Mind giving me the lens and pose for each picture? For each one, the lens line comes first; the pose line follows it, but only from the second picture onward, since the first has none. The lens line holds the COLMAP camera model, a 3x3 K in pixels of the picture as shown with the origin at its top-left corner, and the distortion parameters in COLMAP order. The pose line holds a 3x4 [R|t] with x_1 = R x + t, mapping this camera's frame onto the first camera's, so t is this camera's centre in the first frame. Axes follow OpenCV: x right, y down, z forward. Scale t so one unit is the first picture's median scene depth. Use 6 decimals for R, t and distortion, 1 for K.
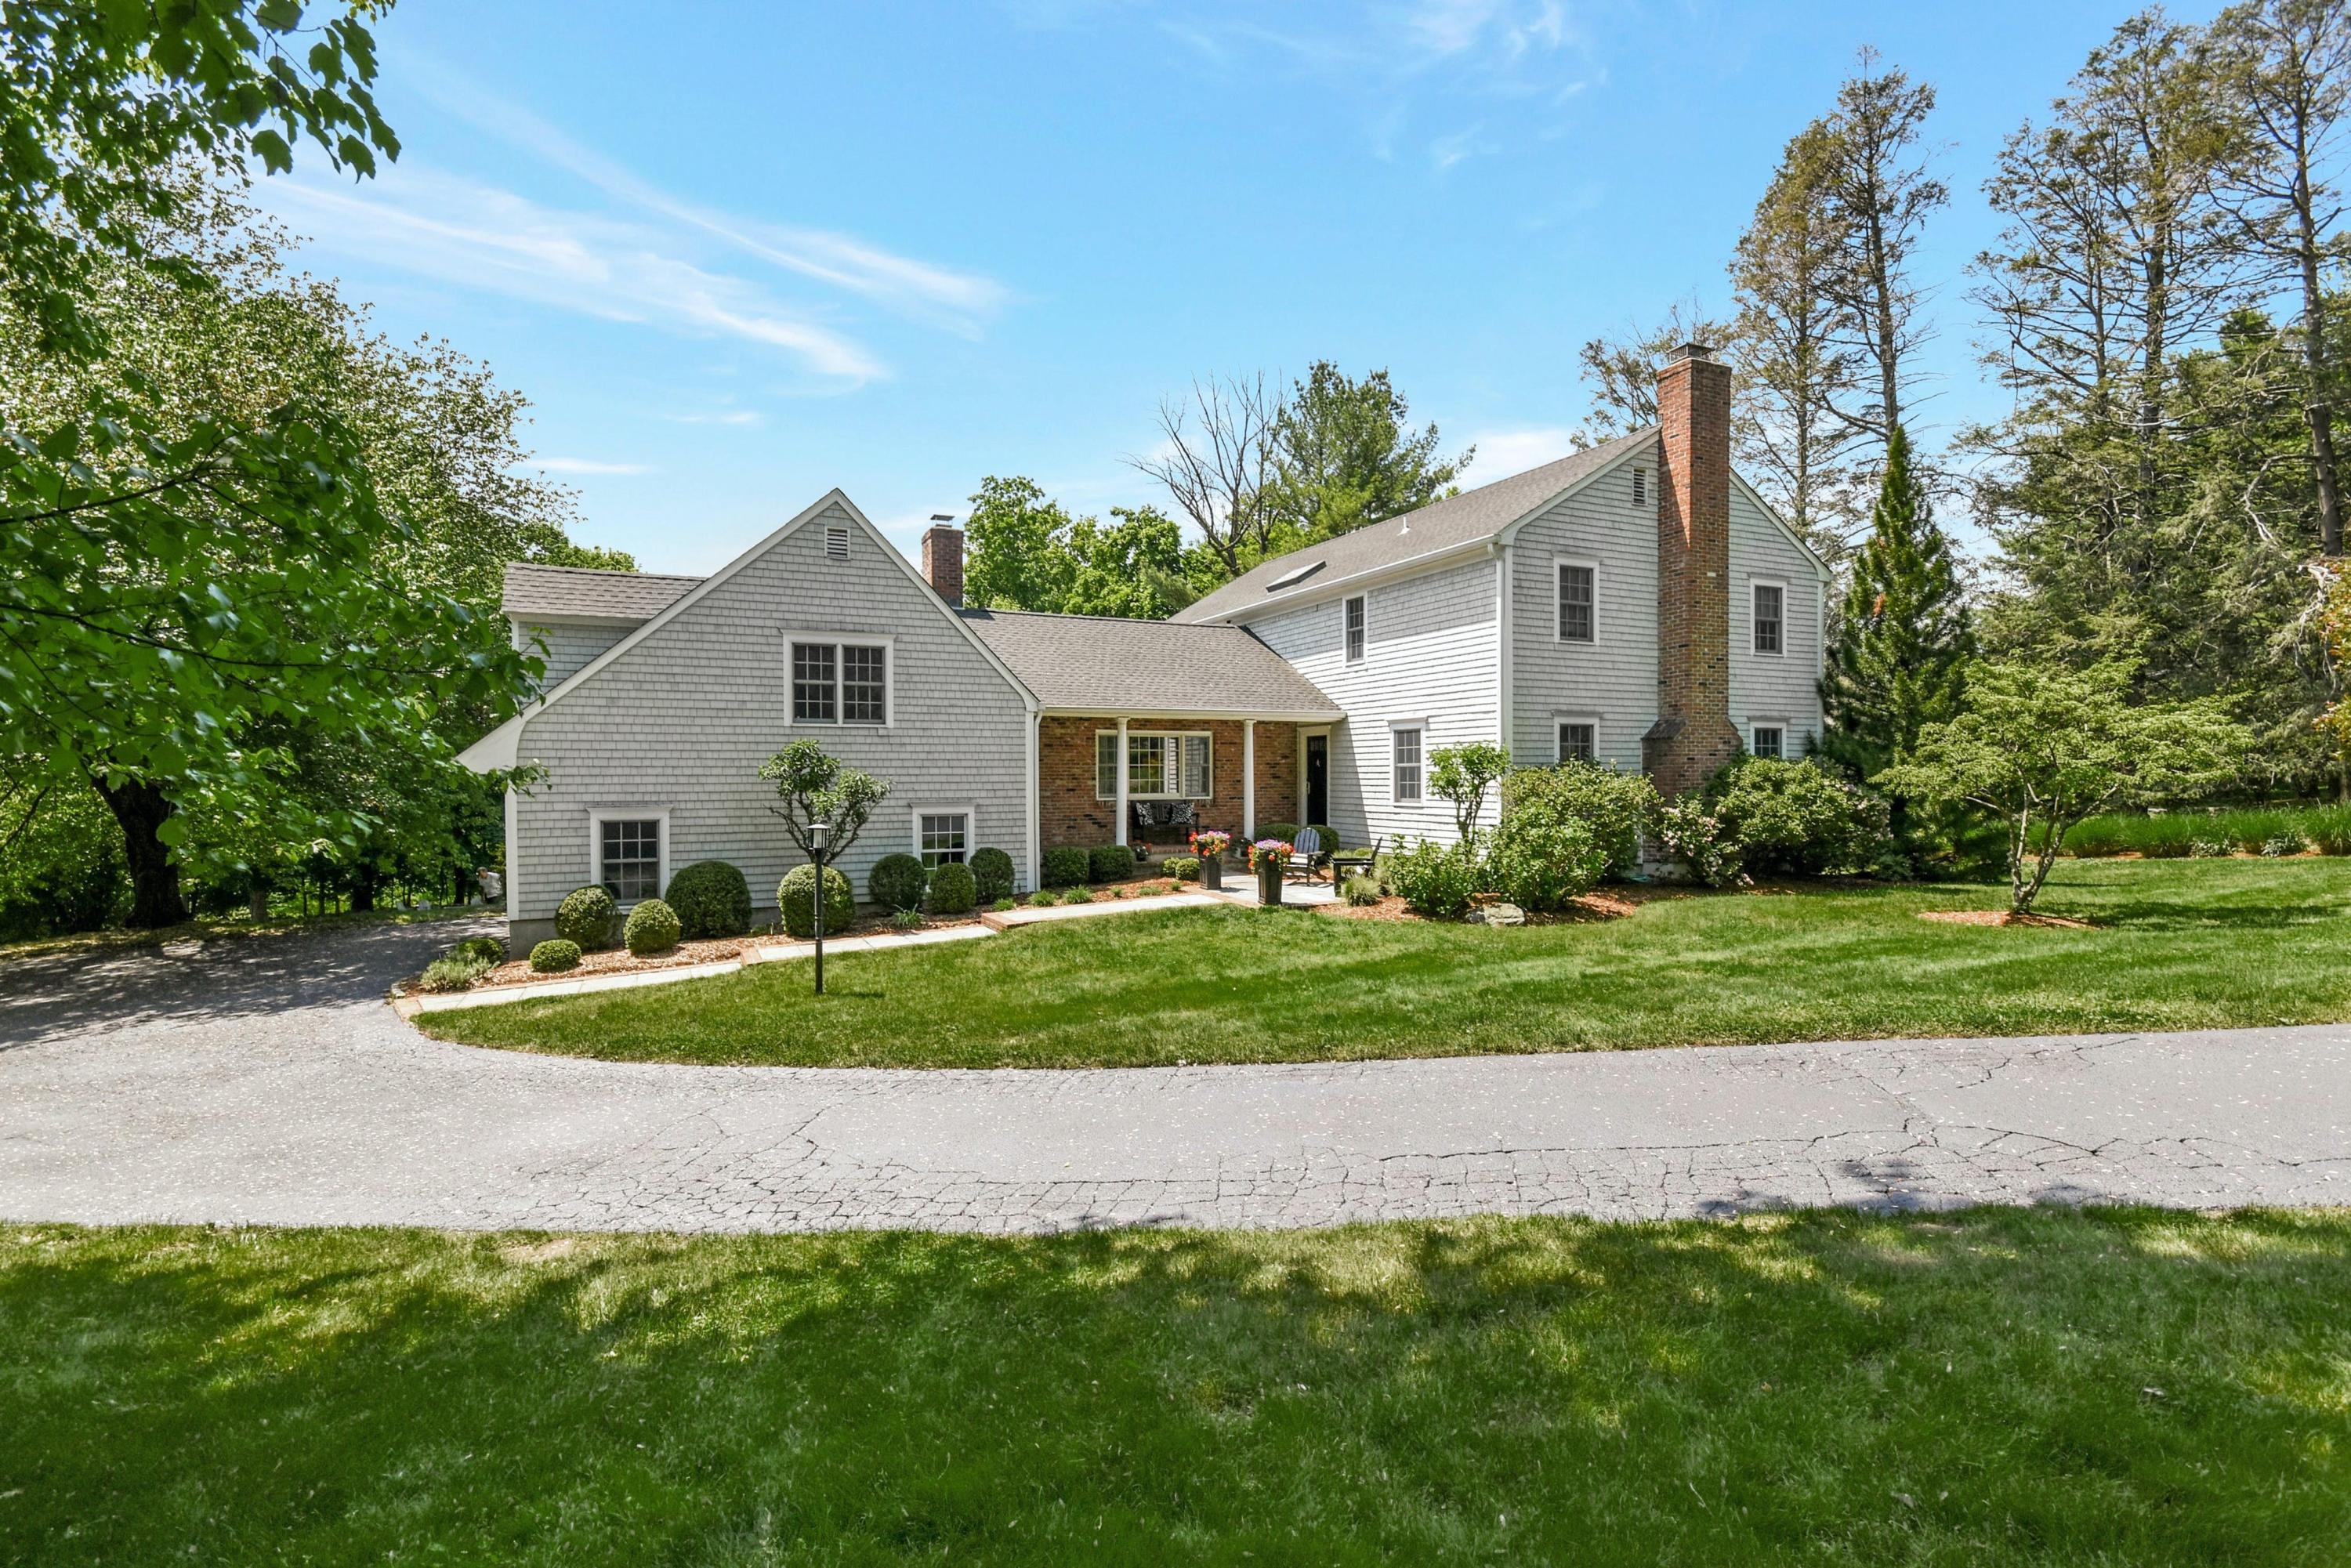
lens RADIAL K [[1074.0, 0, 1144.6], [0, 1074.0, 786.7], [0, 0, 1]] dist [0.019709, -0.000544]
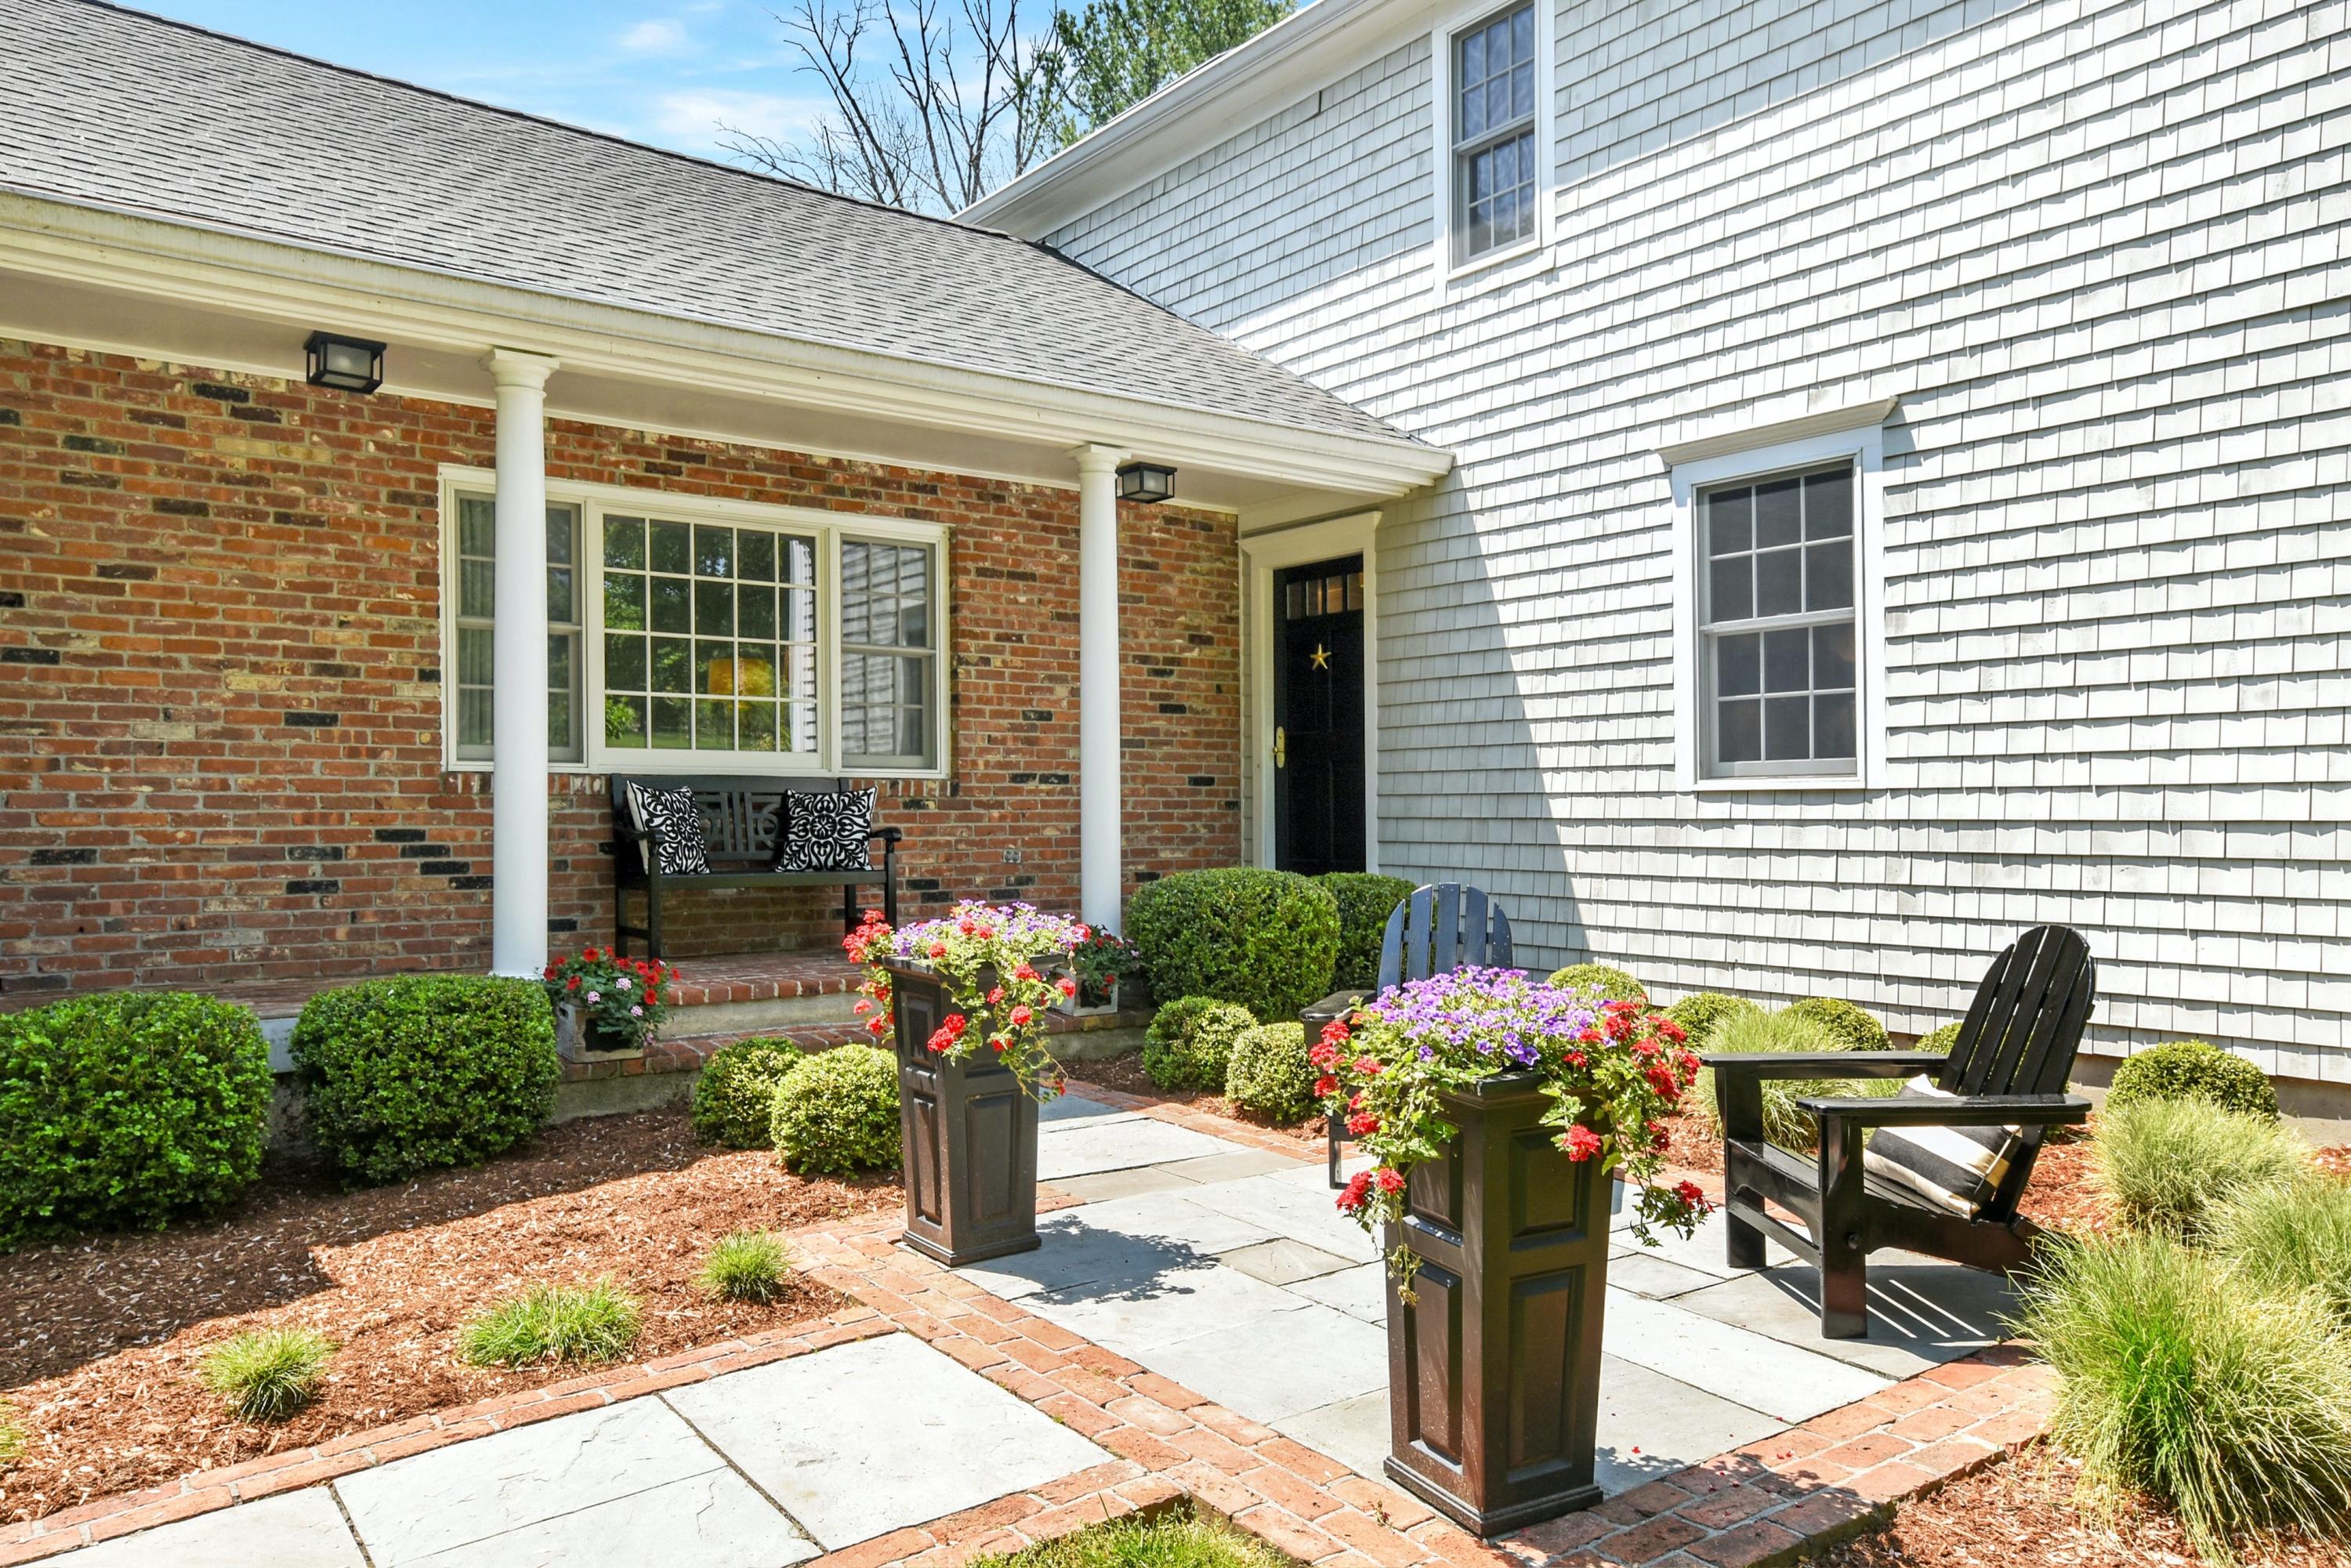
lens RADIAL K [[1653.9, 0, 1173.3], [0, 1653.9, 801.1], [0, 0, 1]] dist [0.047516, 0.003004]
pose [[0.975549, 0.006722, 0.219681, 0.034463], [-0.002681, 0.999822, -0.018689, 0.030129], [-0.219768, 0.017643, 0.975393, 0.729168]]
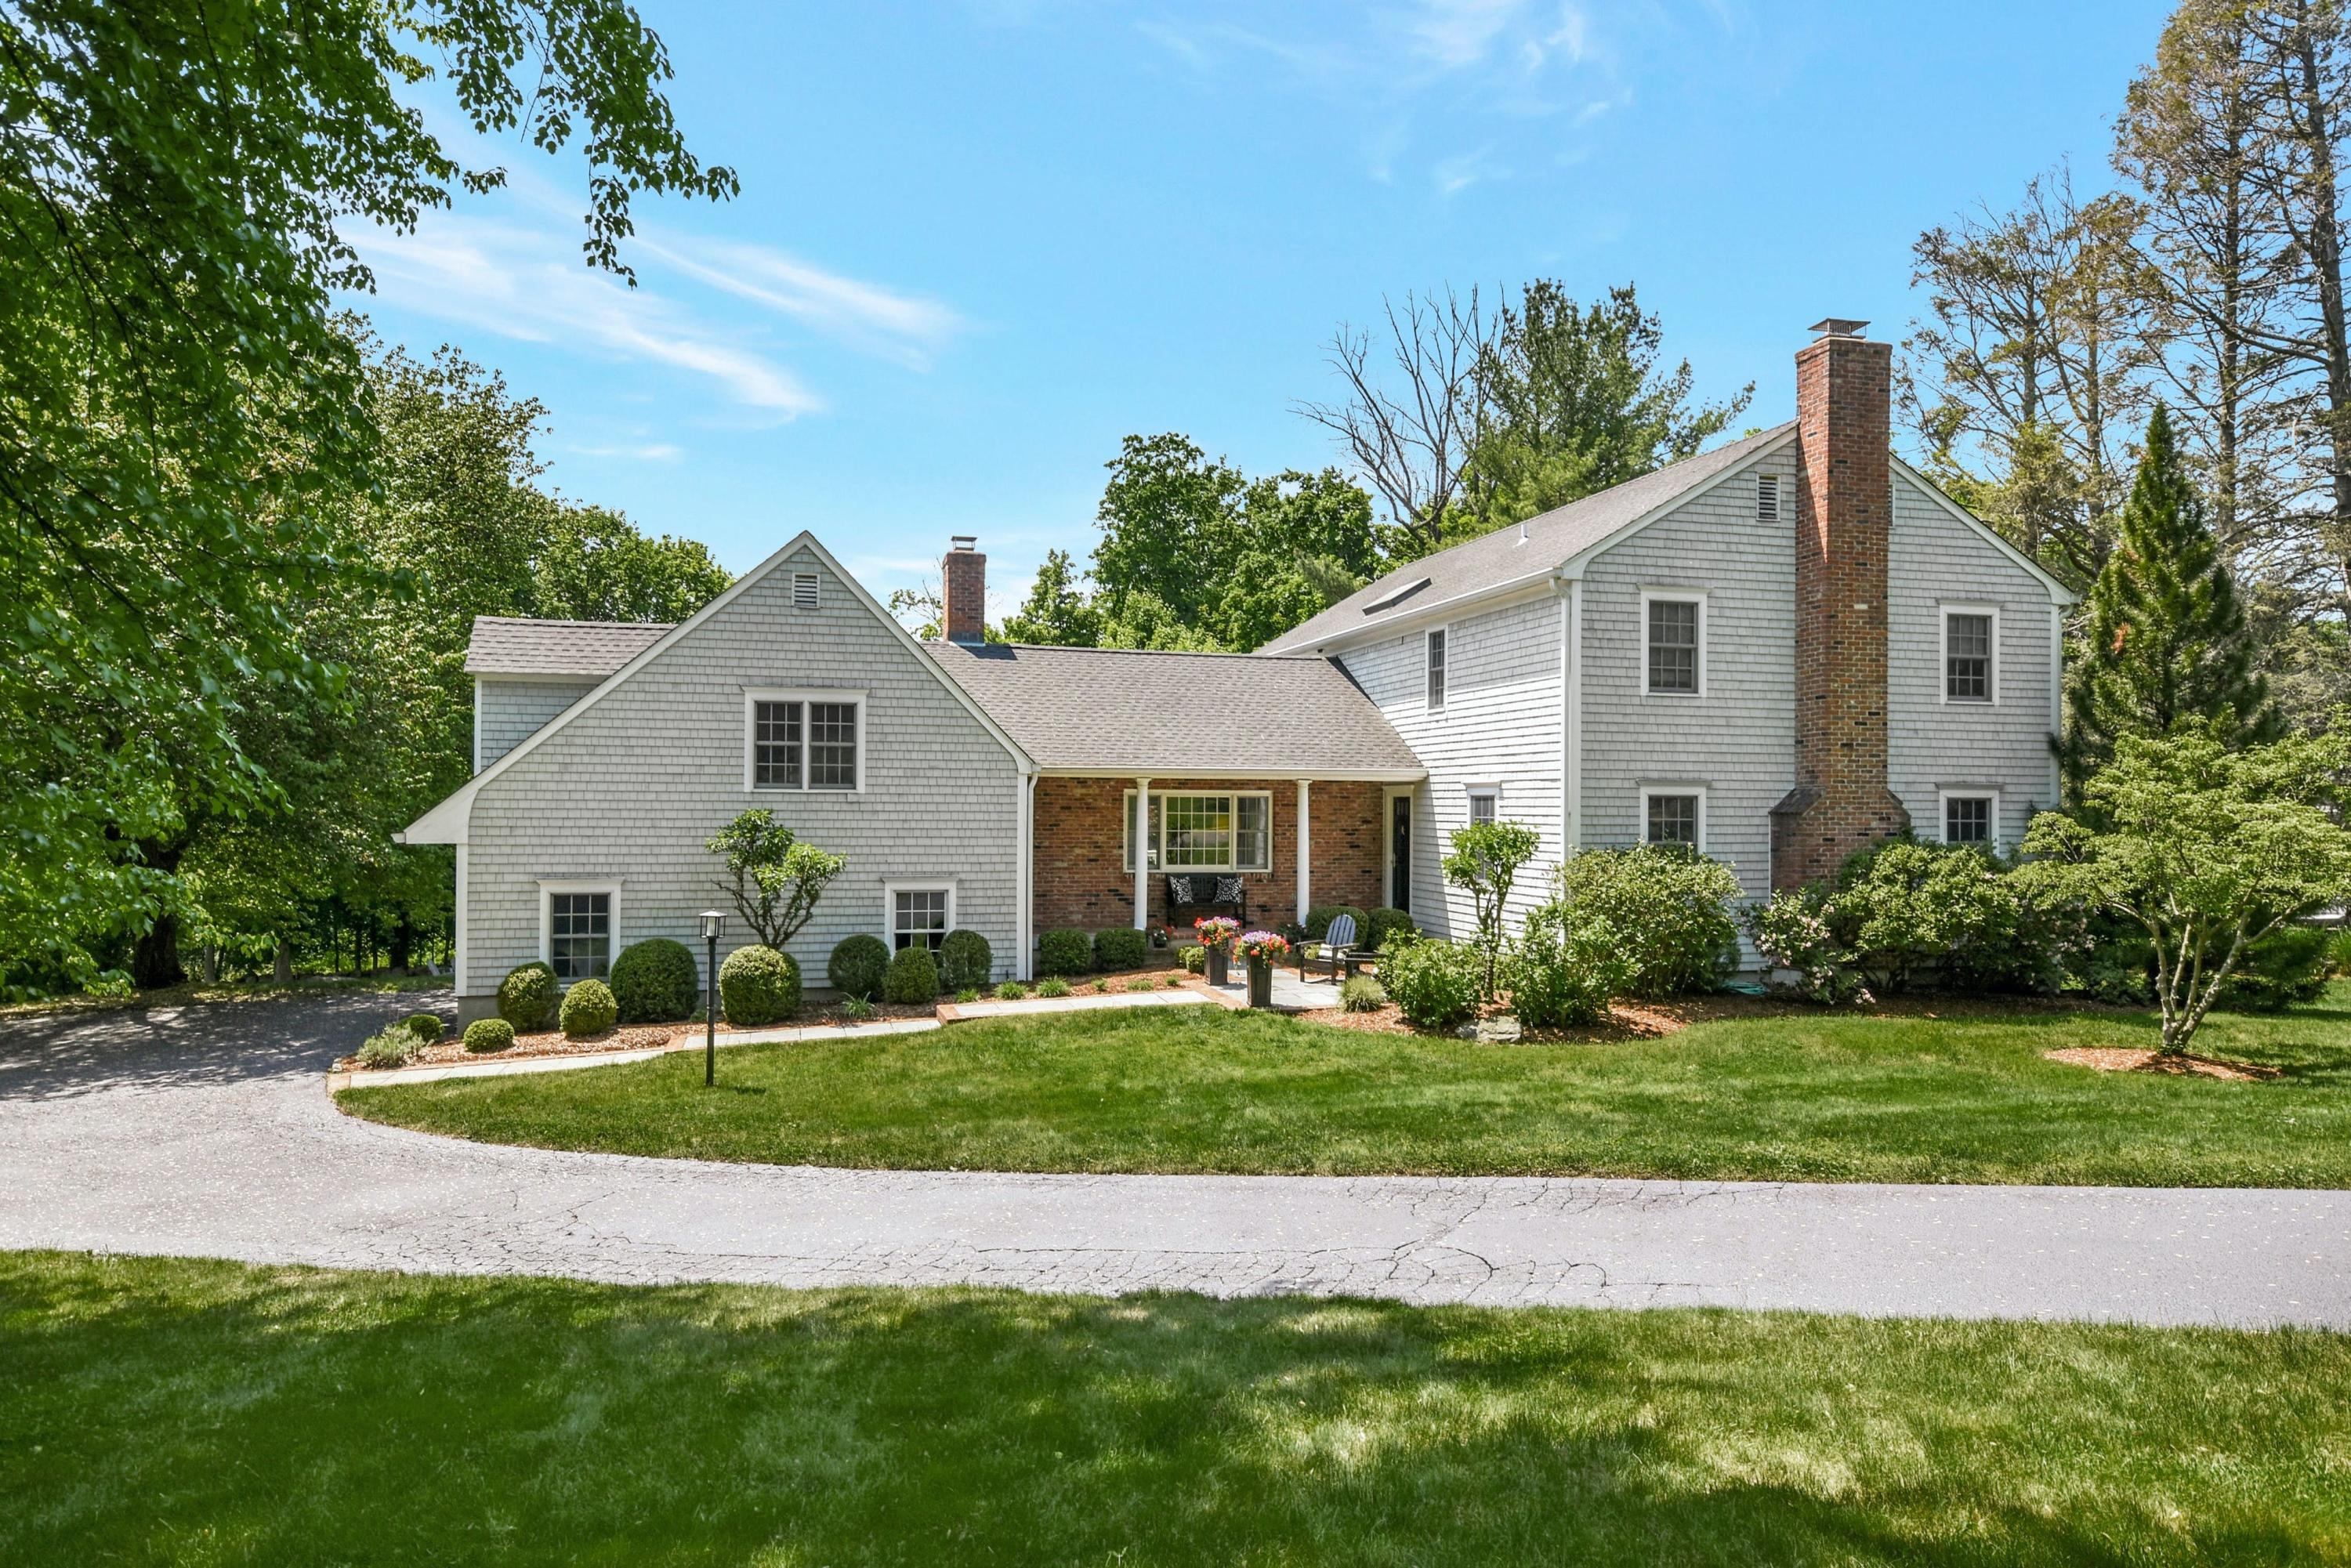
lens RADIAL K [[1472.4, 0, 1144.8], [0, 1472.4, 782.3], [0, 0, 1]] dist [0.030470, 0.012354]
pose [[0.983929, 0.008231, -0.178373, 0.209390], [-0.012925, 0.999600, -0.025171, -0.034853], [0.178094, 0.027072, 0.983641, -0.162677]]
